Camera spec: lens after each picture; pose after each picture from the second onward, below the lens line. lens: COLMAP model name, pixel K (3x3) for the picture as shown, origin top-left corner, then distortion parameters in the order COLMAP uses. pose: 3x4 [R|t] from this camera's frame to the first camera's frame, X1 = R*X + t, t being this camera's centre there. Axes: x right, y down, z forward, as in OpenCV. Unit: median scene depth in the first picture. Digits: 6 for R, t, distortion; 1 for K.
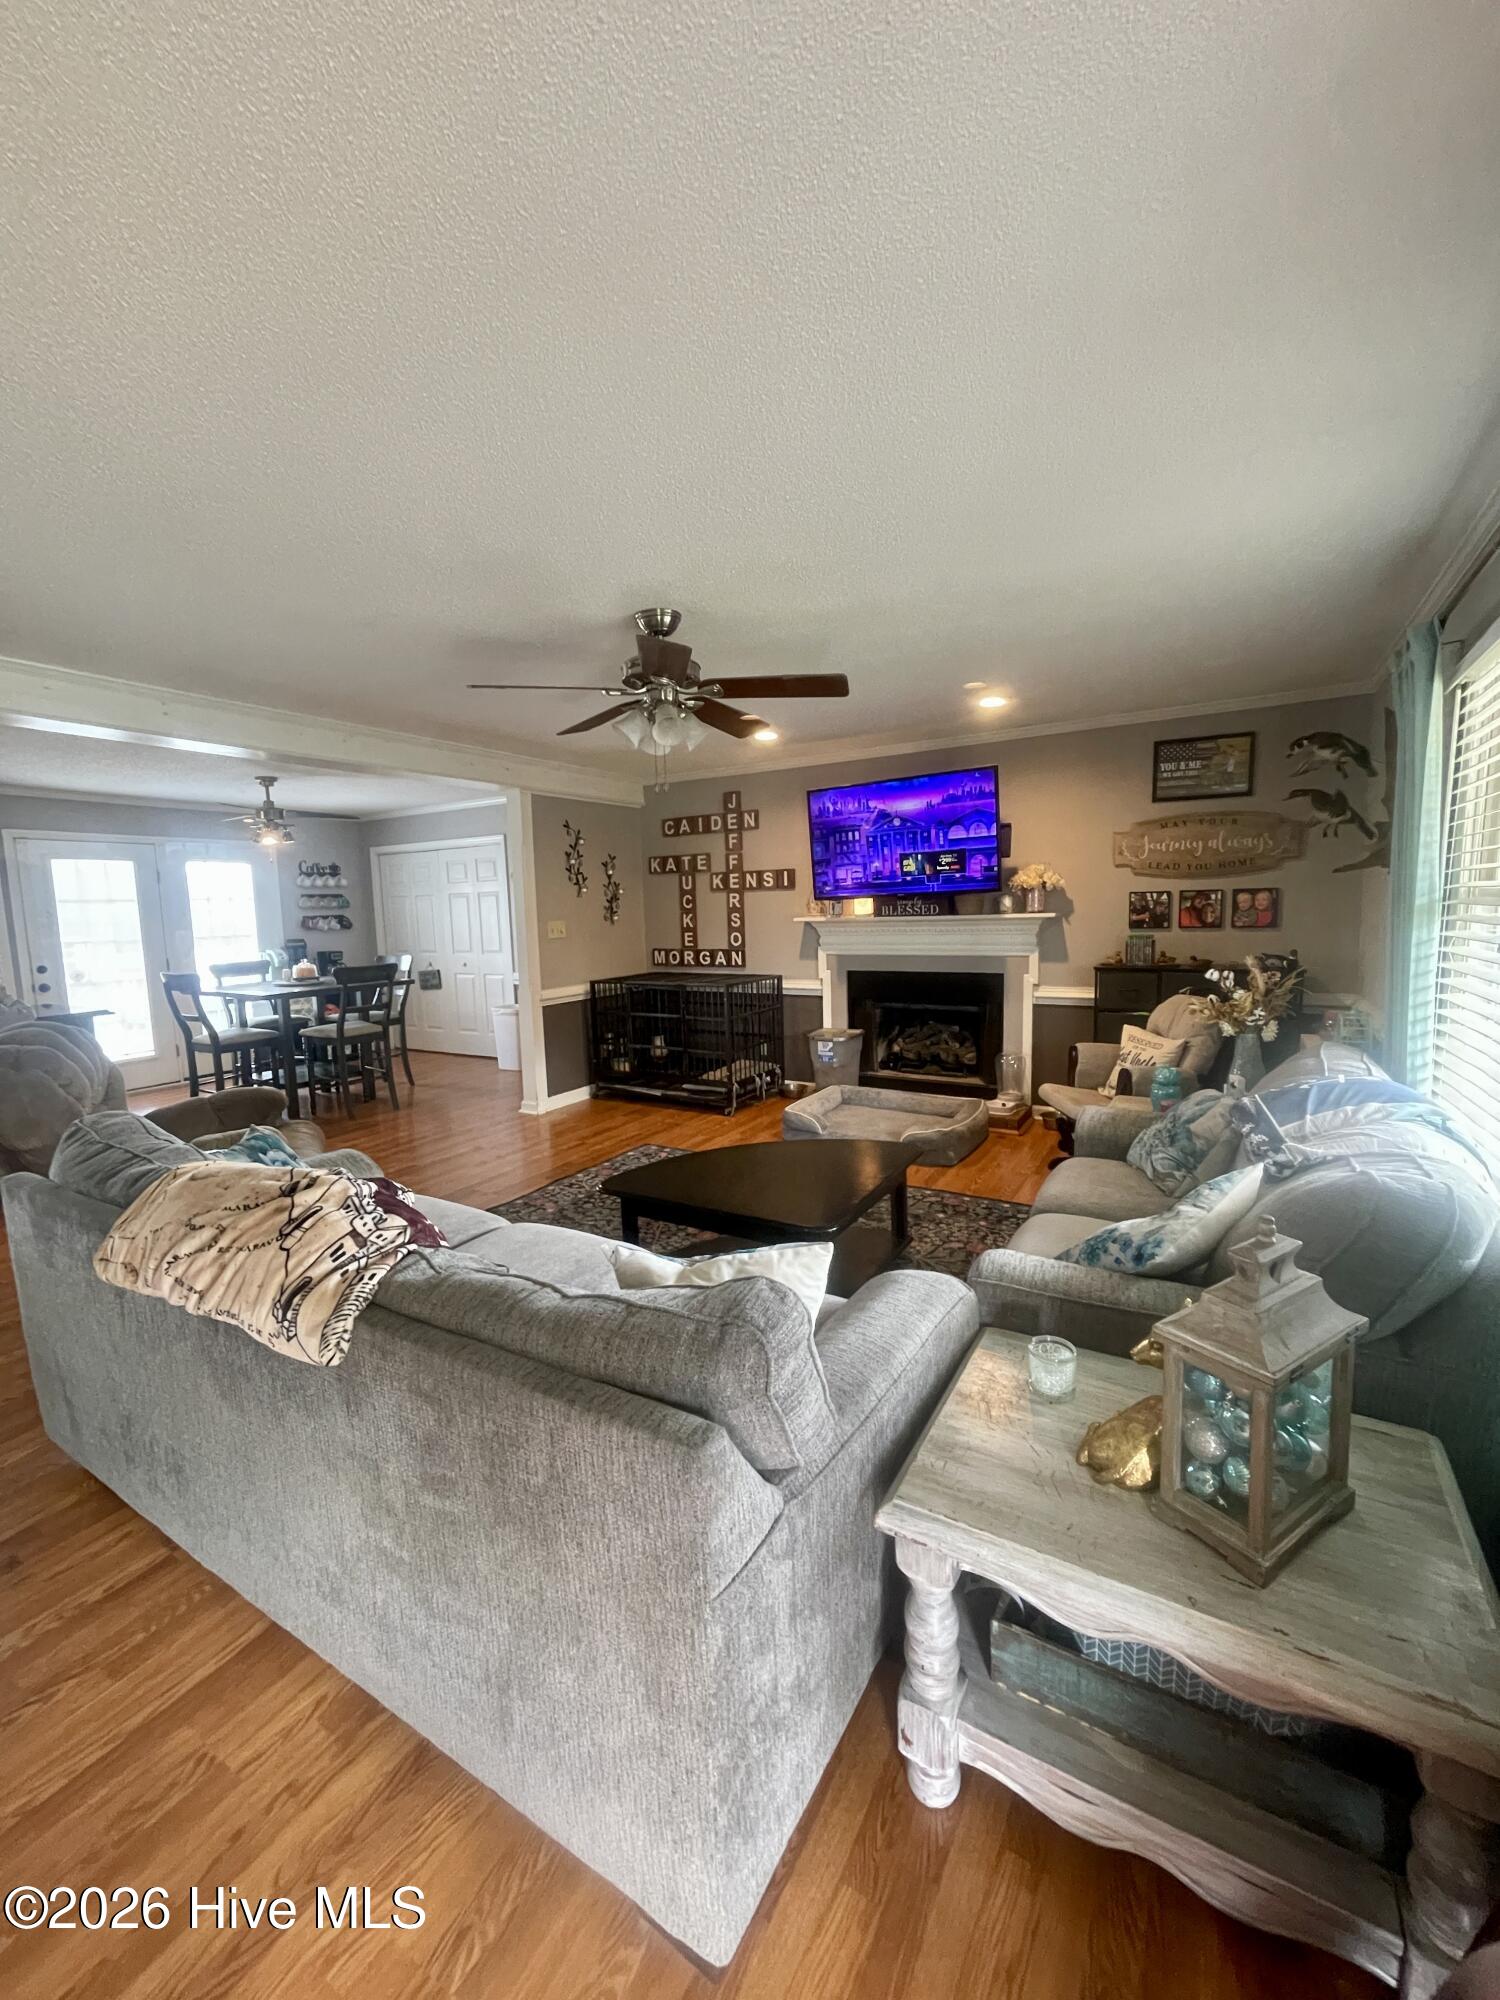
lens RADIAL K [[810.1, 0, 745.8], [0, 810.1, 1000.1], [0, 0, 1]] dist [0.000589, 0.000643]
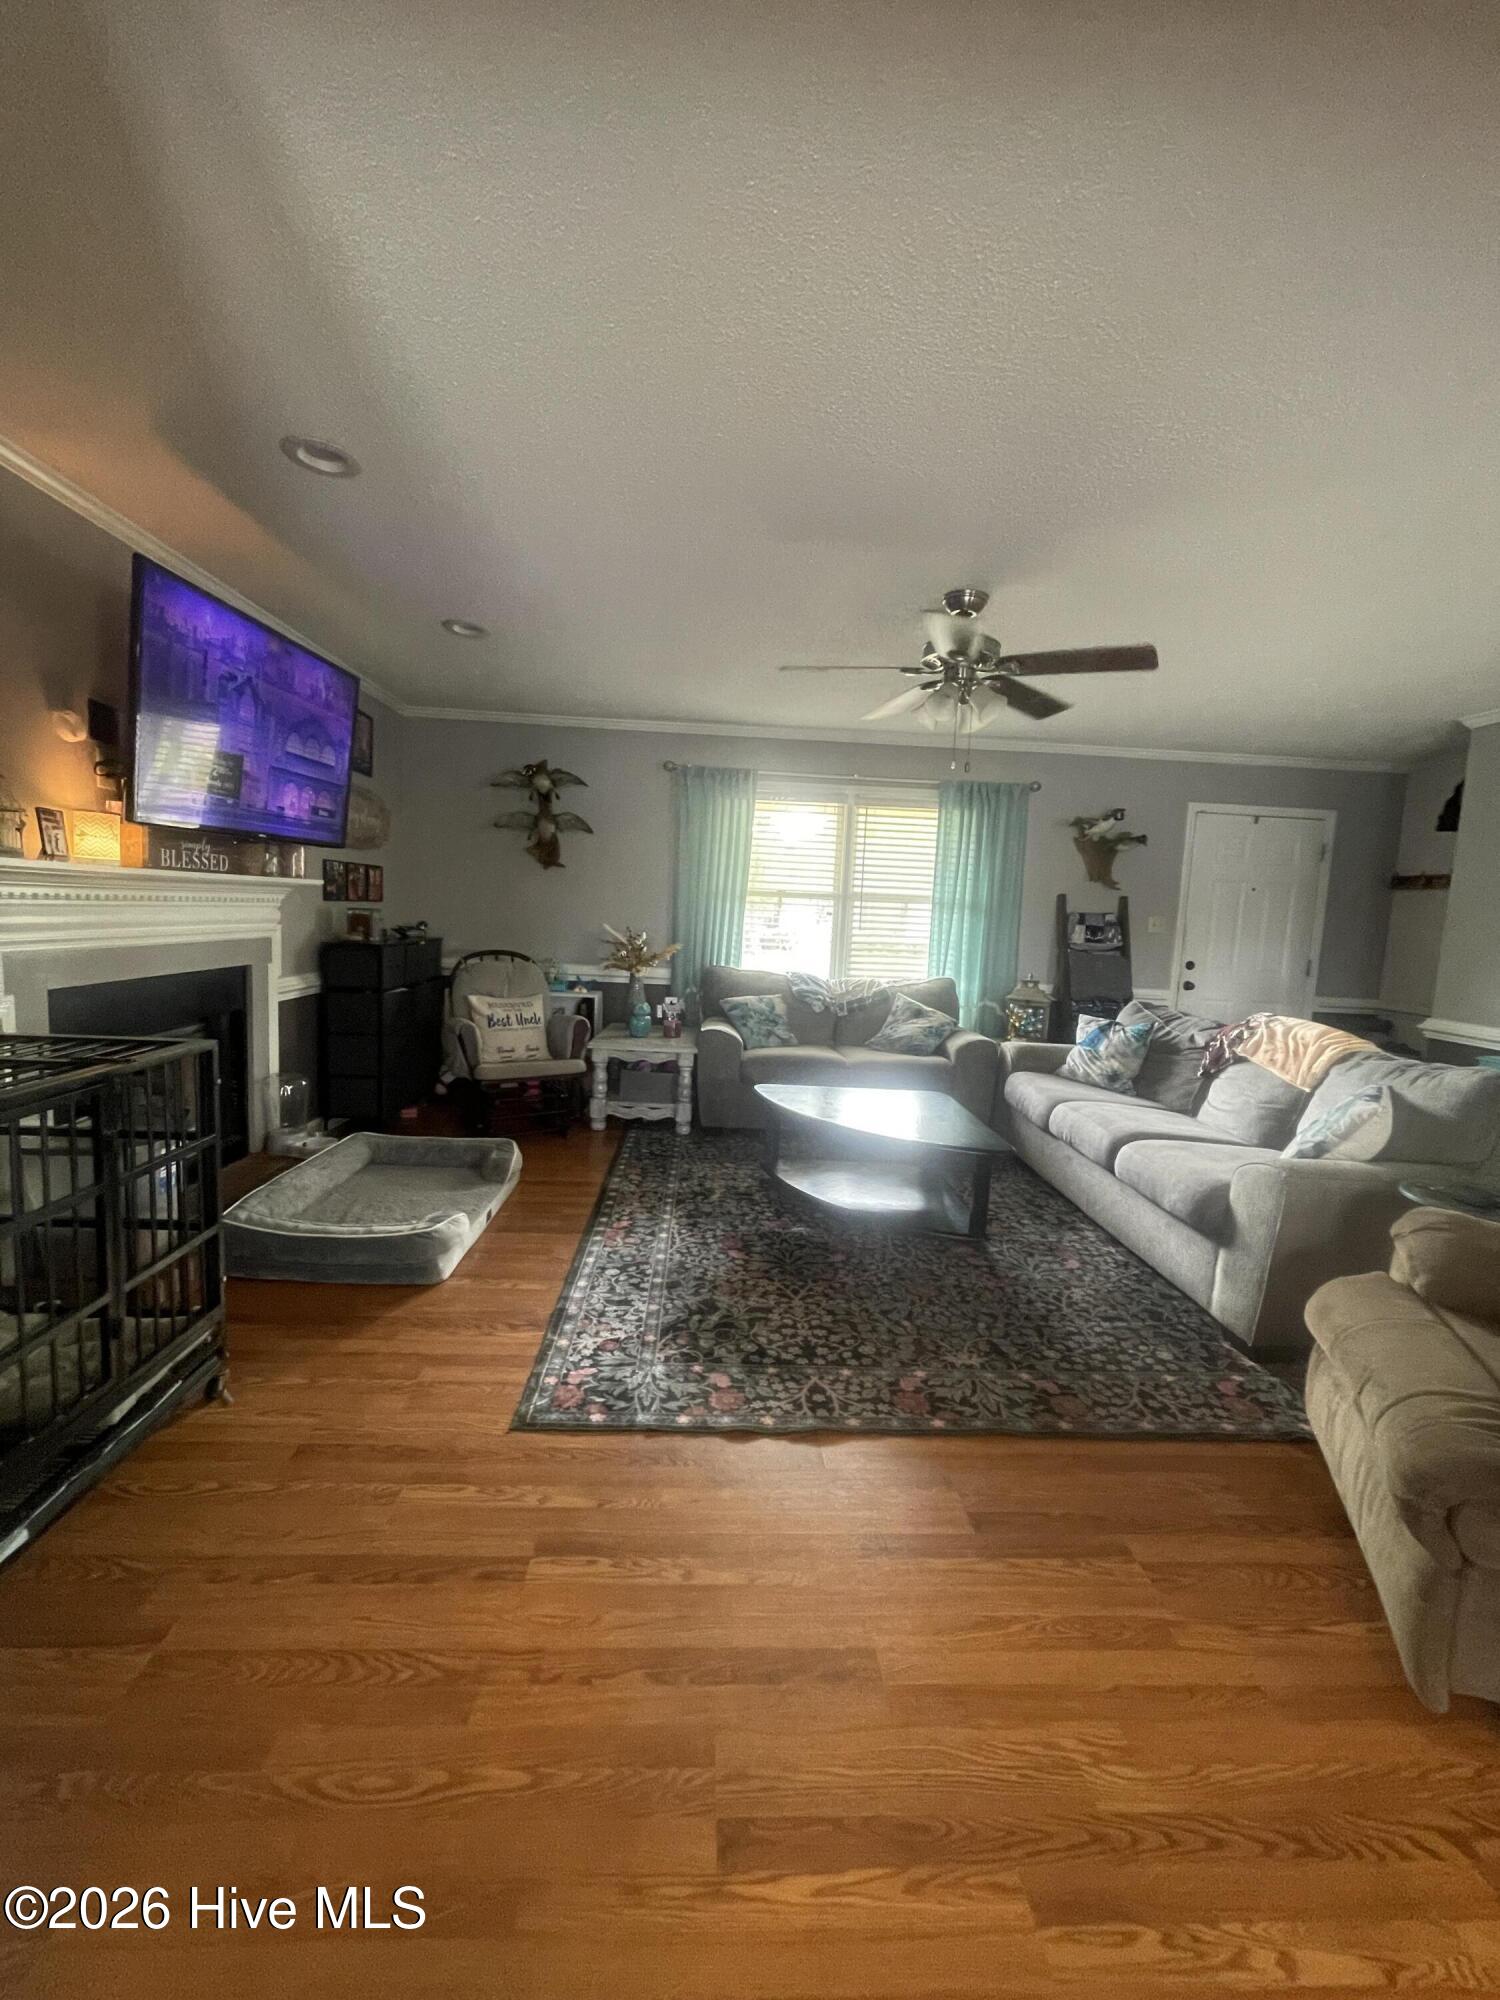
lens RADIAL K [[810.1, 0, 743.9], [0, 810.1, 993.5], [0, 0, 1]] dist [0.000589, 0.000643]
pose [[-0.559287, -0.083765, 0.824731, -0.417498], [0.065585, 0.987292, 0.144752, -0.071300], [-0.826376, 0.135048, -0.546686, 0.917195]]
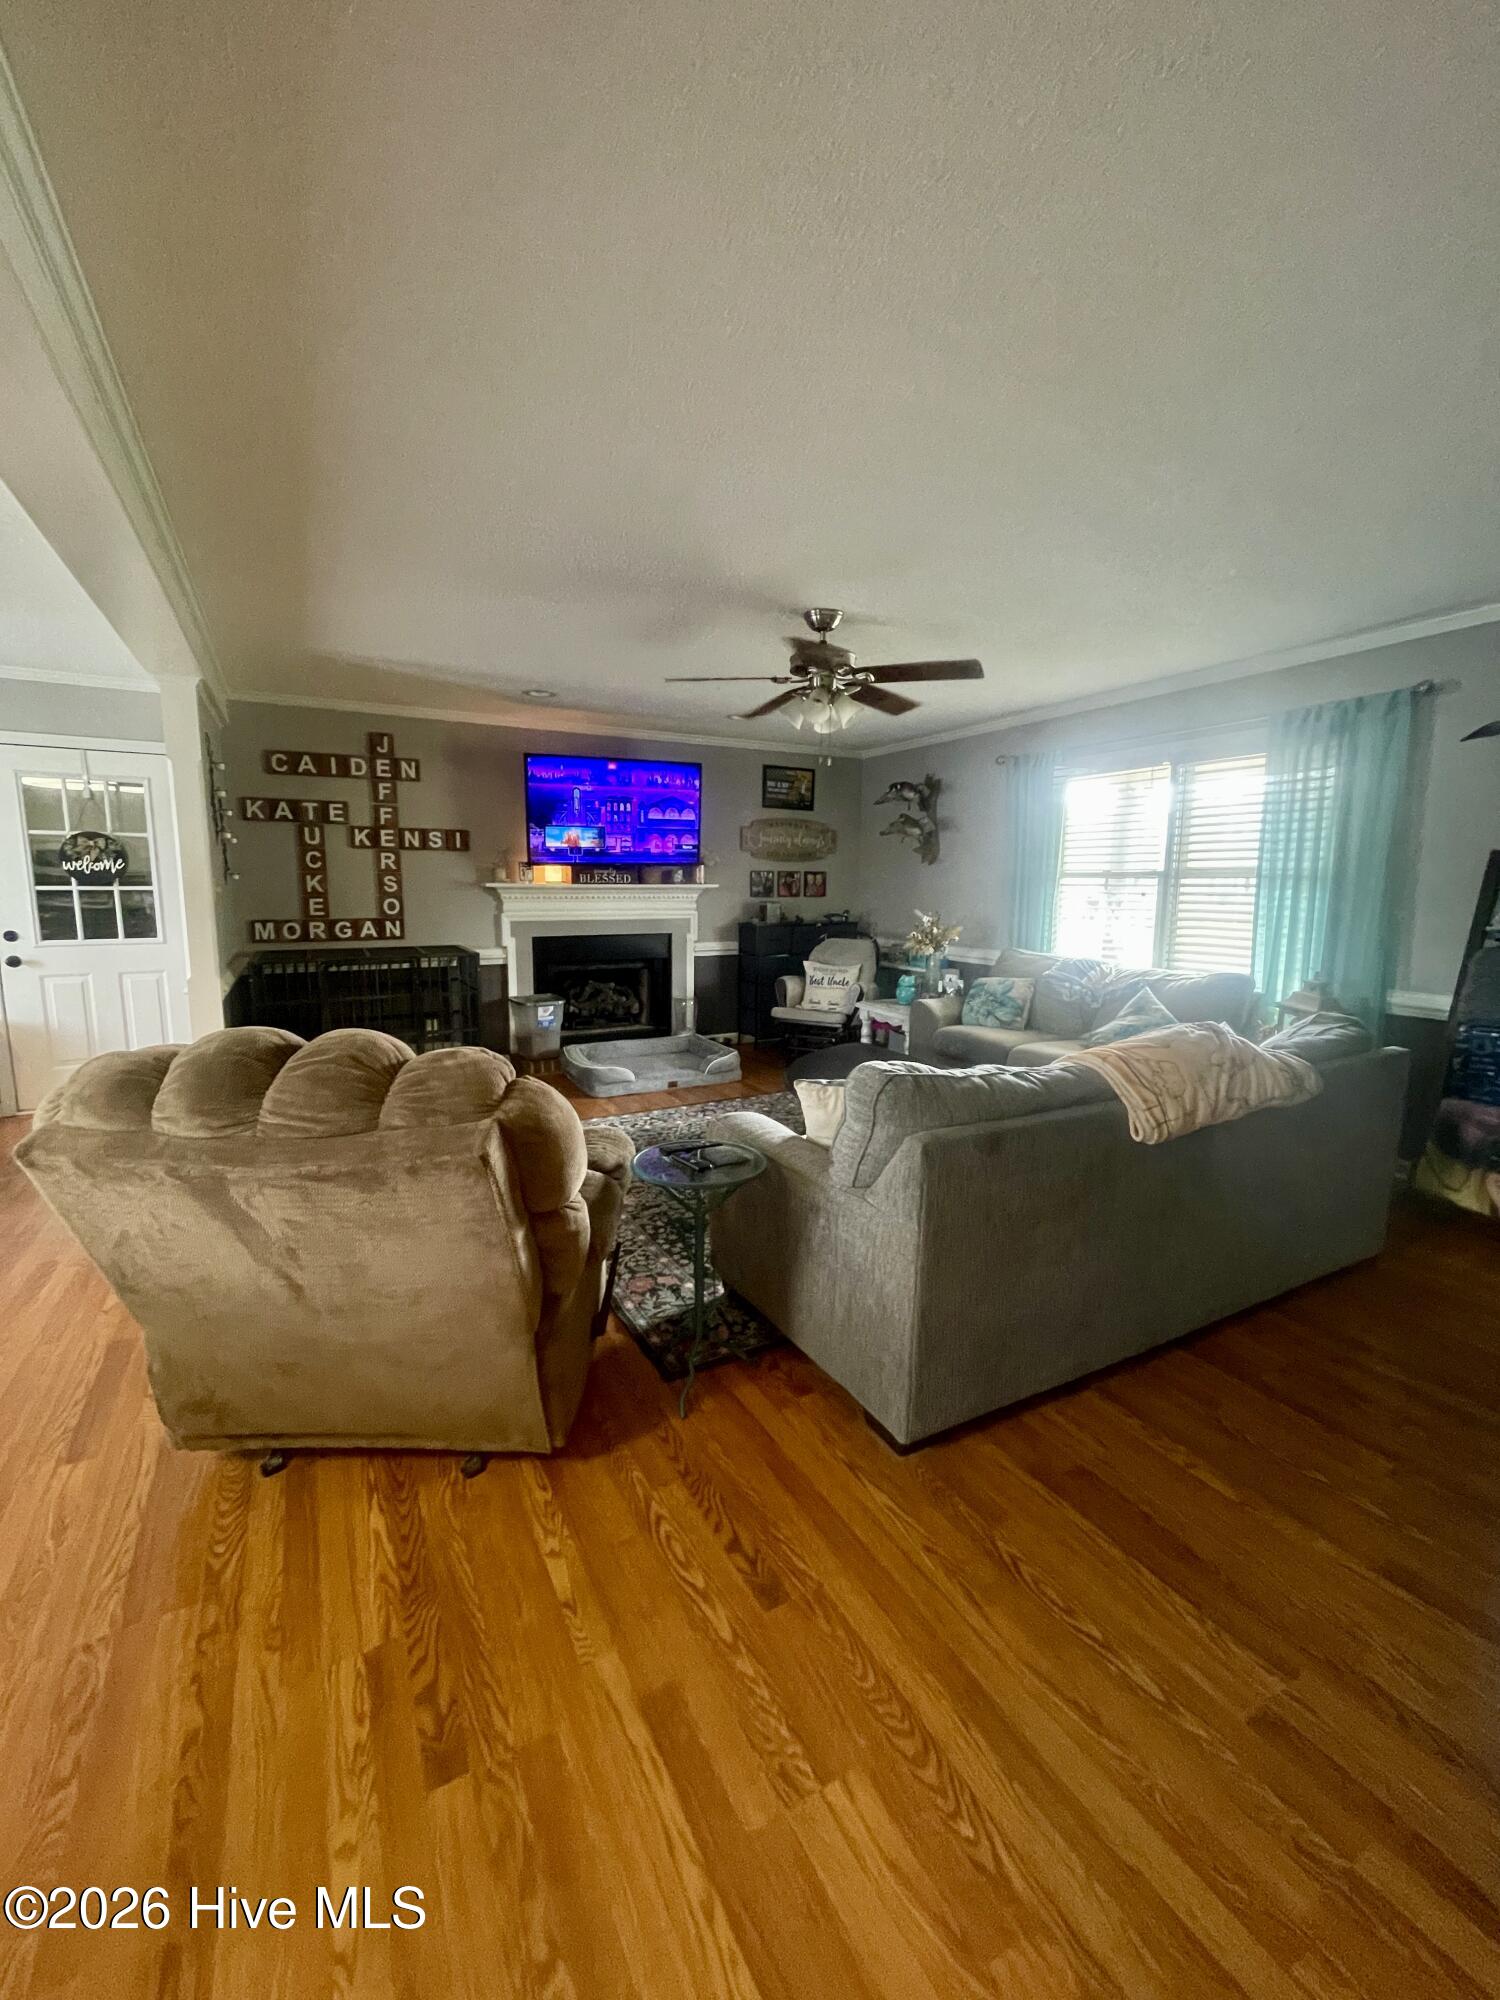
lens RADIAL K [[810.1, 0, 740.8], [0, 810.1, 999.2], [0, 0, 1]] dist [0.000589, 0.000643]
pose [[0.508544, -0.091256, 0.856186, -0.605437], [0.080349, 0.995058, 0.058333, 0.002728], [-0.857279, 0.039129, 0.513364, 0.256132]]
